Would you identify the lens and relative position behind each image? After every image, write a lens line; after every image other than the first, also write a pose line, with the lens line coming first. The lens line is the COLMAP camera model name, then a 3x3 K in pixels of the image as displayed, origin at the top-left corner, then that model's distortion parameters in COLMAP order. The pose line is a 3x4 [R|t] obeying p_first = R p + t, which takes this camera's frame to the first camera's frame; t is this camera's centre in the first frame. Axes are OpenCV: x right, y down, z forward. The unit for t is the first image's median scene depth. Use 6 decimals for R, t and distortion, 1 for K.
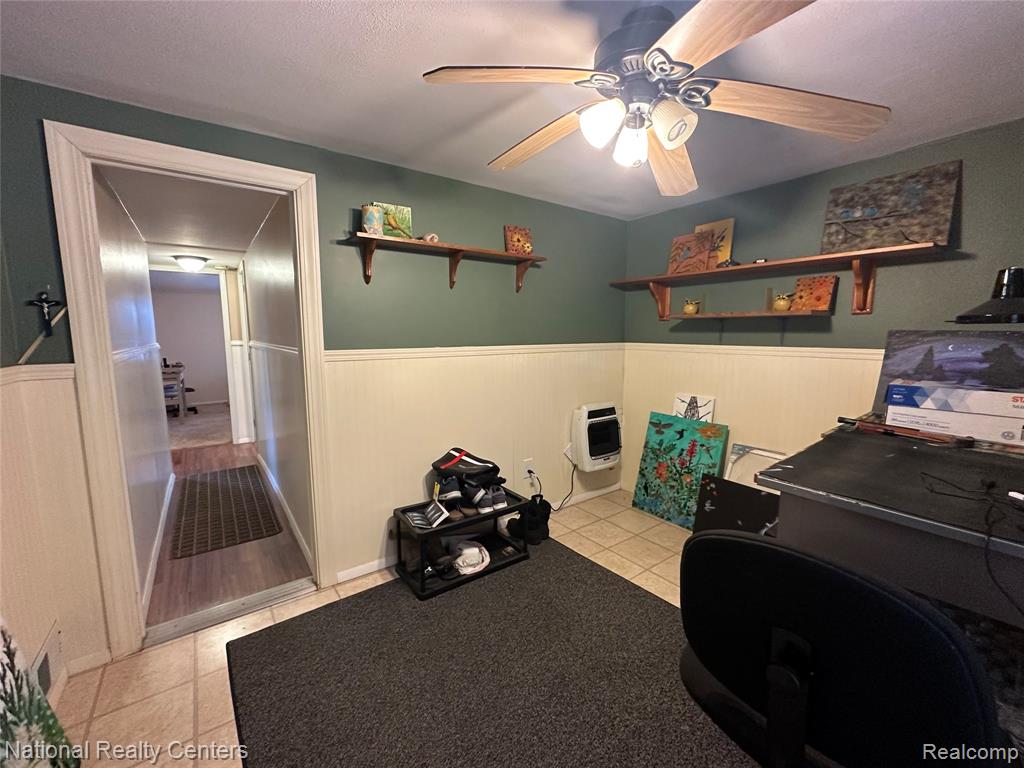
lens RADIAL K [[409.0, 0, 512.3], [0, 409.0, 381.2], [0, 0, 1]] dist [-0.002394, 0.000521]
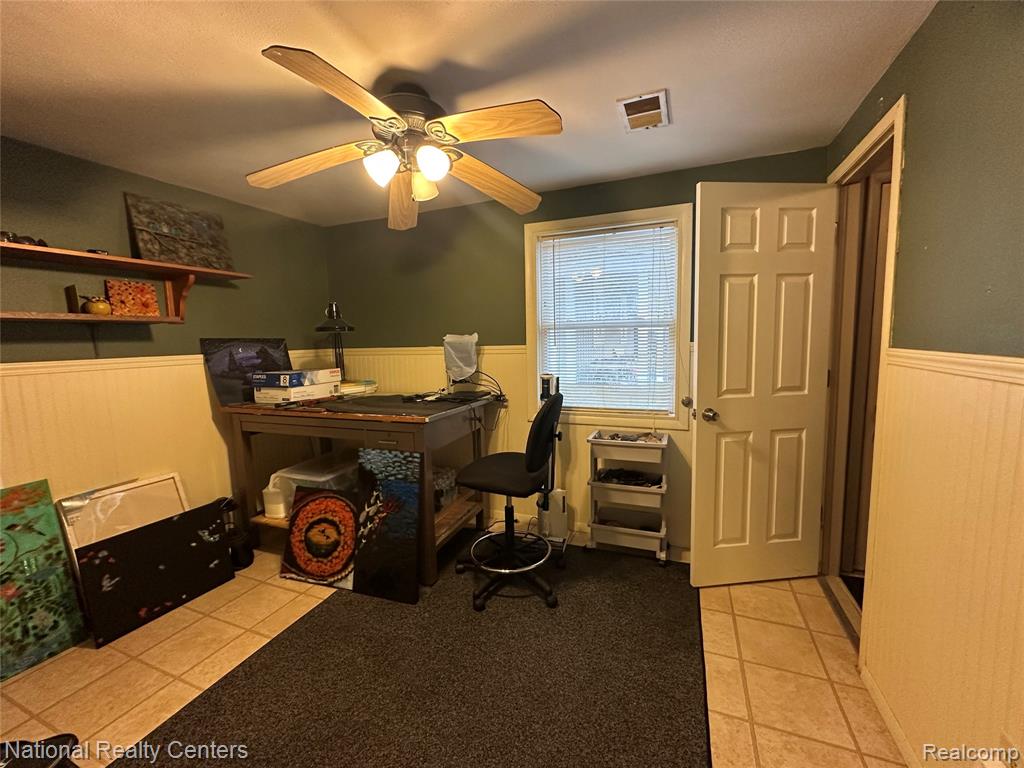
lens RADIAL K [[409.0, 0, 512.5], [0, 409.0, 385.4], [0, 0, 1]] dist [-0.002394, 0.000521]
pose [[-0.496690, -0.090757, 0.863170, -0.564133], [0.128616, 0.975841, 0.176612, -0.084074], [-0.858346, 0.198739, -0.473018, 0.807416]]
